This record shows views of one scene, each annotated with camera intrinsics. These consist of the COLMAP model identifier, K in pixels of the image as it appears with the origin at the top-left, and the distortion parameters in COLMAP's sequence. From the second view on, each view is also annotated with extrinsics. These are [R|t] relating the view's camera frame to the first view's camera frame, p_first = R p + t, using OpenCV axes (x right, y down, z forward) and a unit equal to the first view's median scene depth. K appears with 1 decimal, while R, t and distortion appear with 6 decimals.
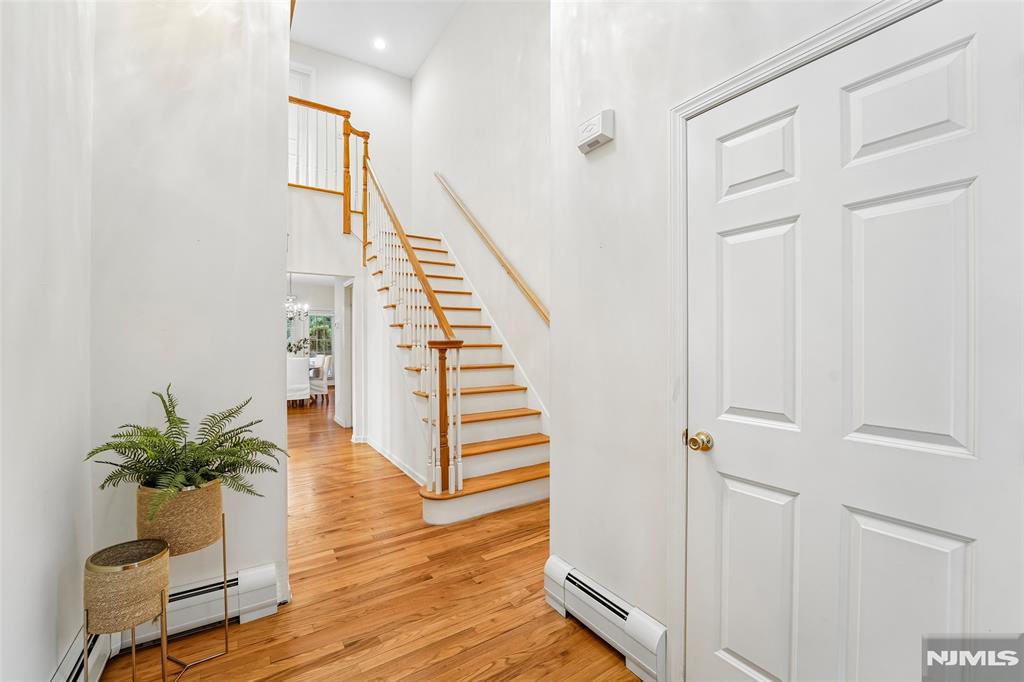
lens RADIAL K [[420.4, 0, 504.9], [0, 420.4, 340.3], [0, 0, 1]] dist [-0.018816, -0.001532]
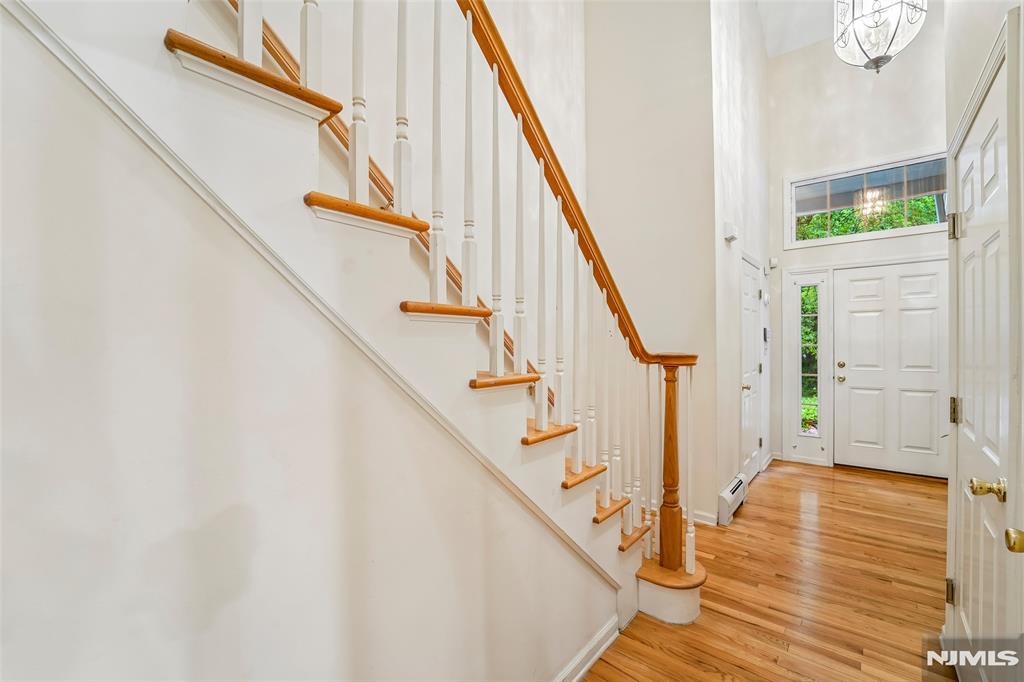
lens RADIAL K [[420.4, 0, 506.7], [0, 420.4, 344.2], [0, 0, 1]] dist [-0.018816, -0.001532]
pose [[-0.284087, 0.008325, 0.958762, -0.992762], [0.017223, 0.999845, -0.003578, -0.028740], [-0.958644, 0.015496, -0.284186, 1.939249]]
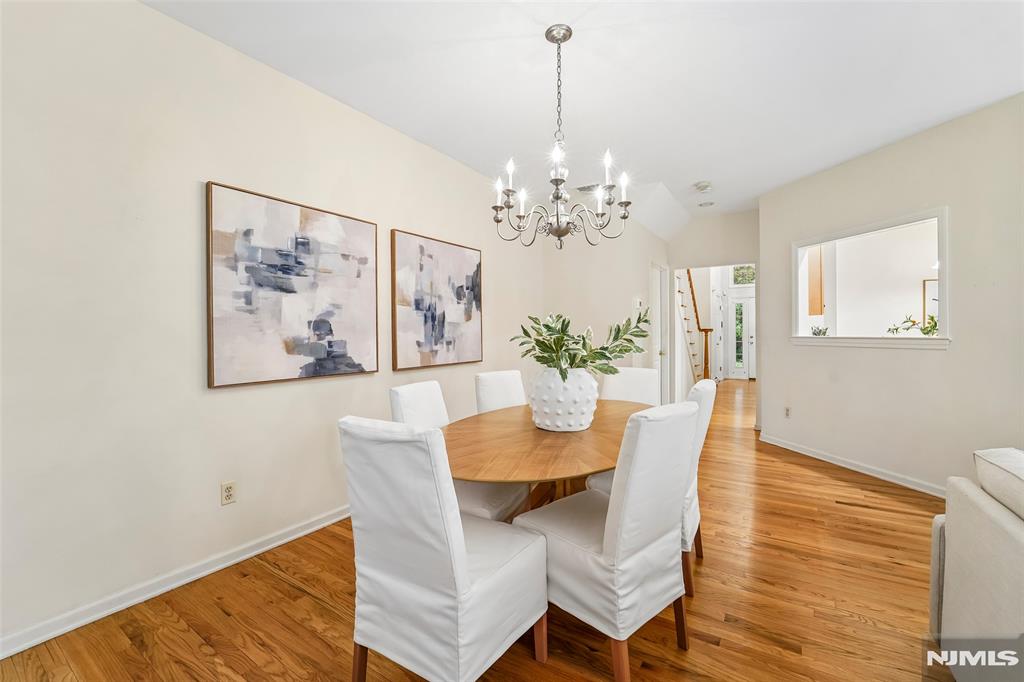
lens RADIAL K [[420.4, 0, 510.9], [0, 420.4, 341.0], [0, 0, 1]] dist [-0.018816, -0.001532]
pose [[-0.398006, -0.003505, 0.917376, -3.041246], [0.021221, 0.999690, 0.013026, 0.018889], [-0.917137, 0.024653, -0.397808, 4.533350]]
